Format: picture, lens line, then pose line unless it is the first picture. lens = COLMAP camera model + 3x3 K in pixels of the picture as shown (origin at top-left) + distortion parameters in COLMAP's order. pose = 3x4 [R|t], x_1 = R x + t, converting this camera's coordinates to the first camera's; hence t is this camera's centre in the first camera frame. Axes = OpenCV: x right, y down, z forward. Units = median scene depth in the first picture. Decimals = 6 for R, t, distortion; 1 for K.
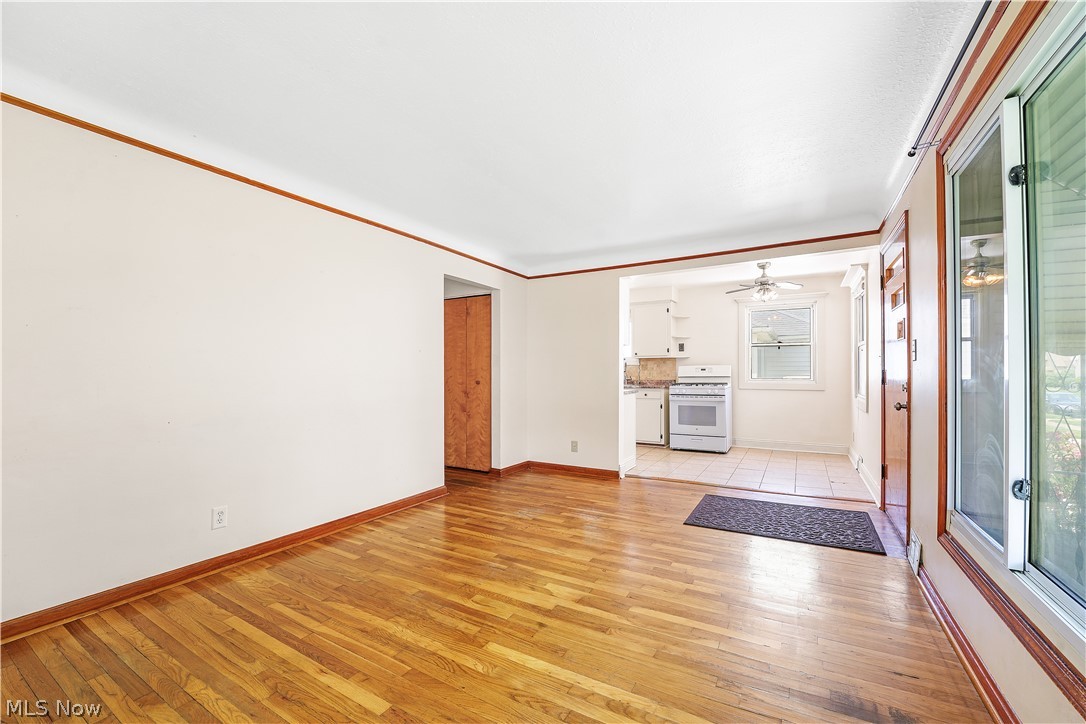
lens RADIAL K [[446.2, 0, 538.7], [0, 446.2, 367.3], [0, 0, 1]] dist [-0.023393, 0.000095]
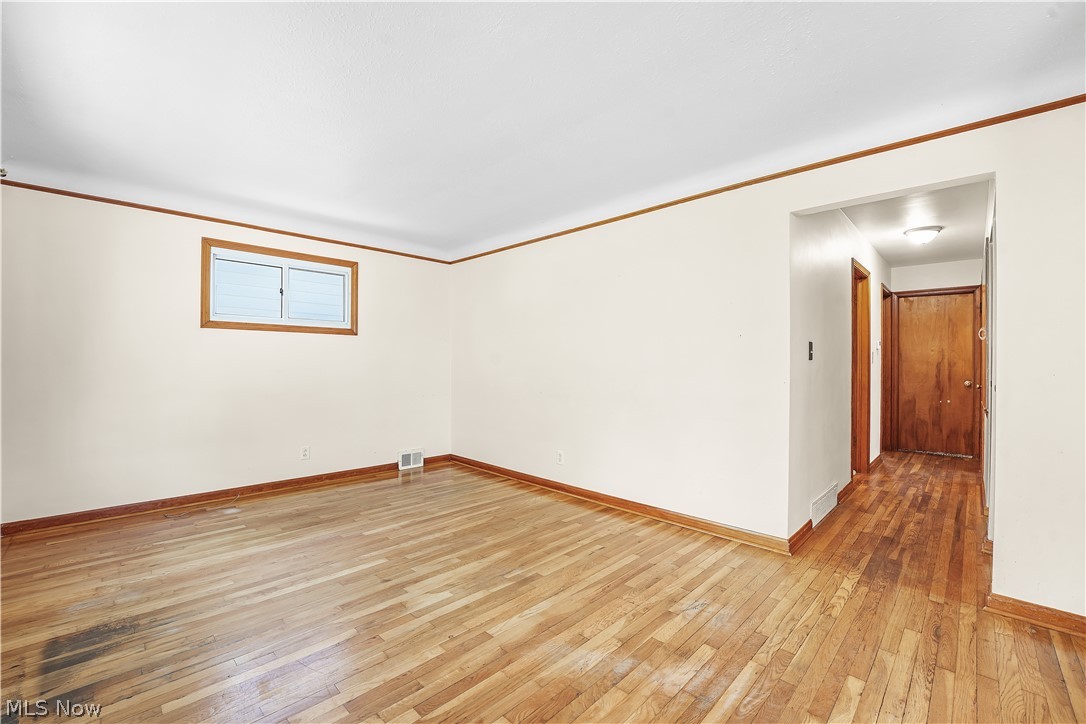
lens RADIAL K [[447.6, 0, 542.3], [0, 447.6, 364.8], [0, 0, 1]] dist [-0.031459, 0.000113]
pose [[-0.240048, 0.003168, -0.970756, 0.696151], [0.004362, 0.999988, 0.002185, 0.010327], [0.970751, -0.003710, -0.240059, 1.131292]]
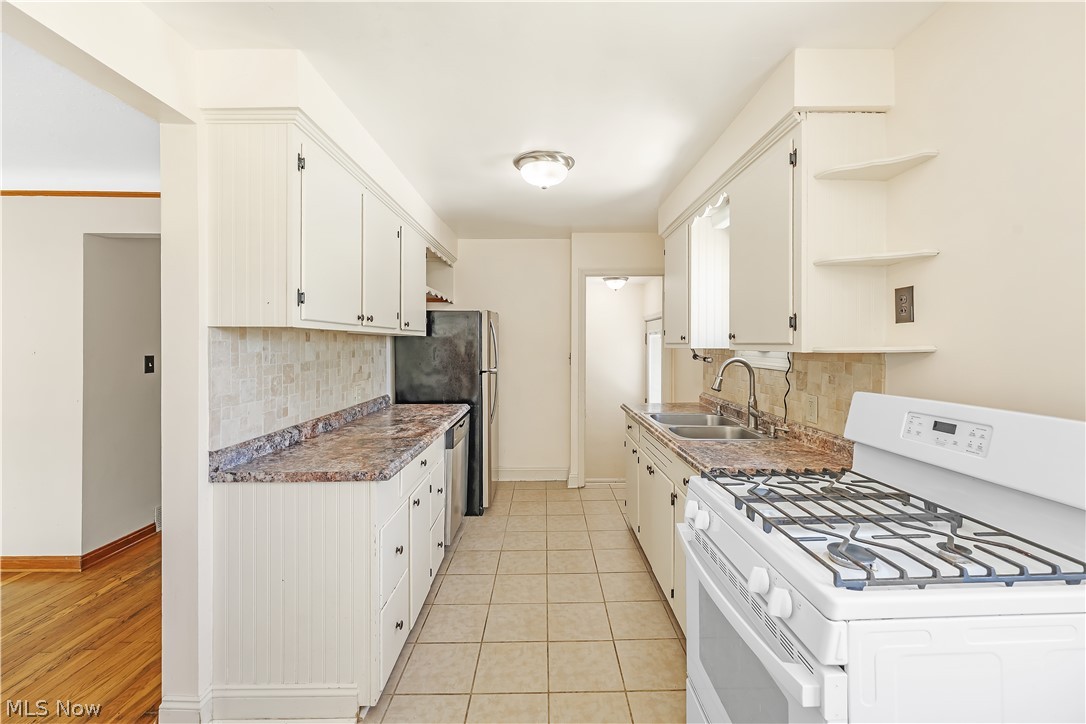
lens RADIAL K [[450.2, 0, 546.5], [0, 450.2, 341.9], [0, 0, 1]] dist [-0.000641, 0.000199]
pose [[0.517118, 0.000632, -0.855914, 0.992946], [0.006936, 0.999964, 0.004928, -0.067712], [0.855886, -0.008485, 0.517095, 1.744562]]
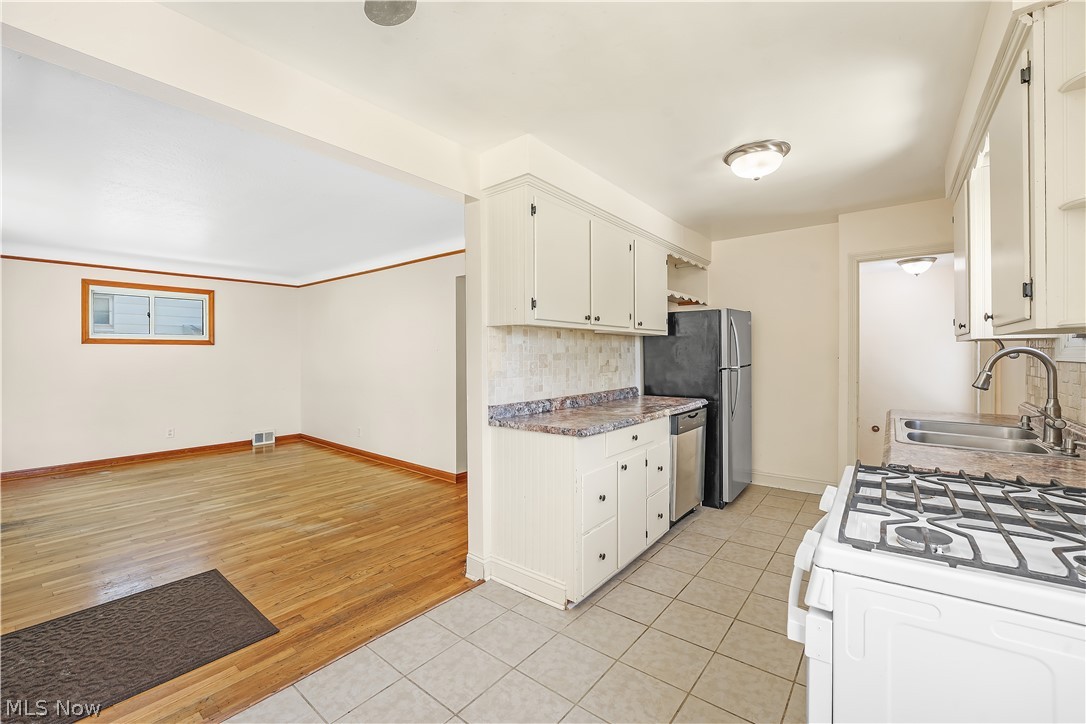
lens RADIAL K [[444.4, 0, 537.0], [0, 444.4, 355.7], [0, 0, 1]] dist [-0.023073, 0.000501]
pose [[-0.144413, 0.008867, -0.989478, 1.138515], [0.013126, 0.999889, 0.007045, -0.035219], [0.989430, -0.011970, -0.144514, 1.890502]]
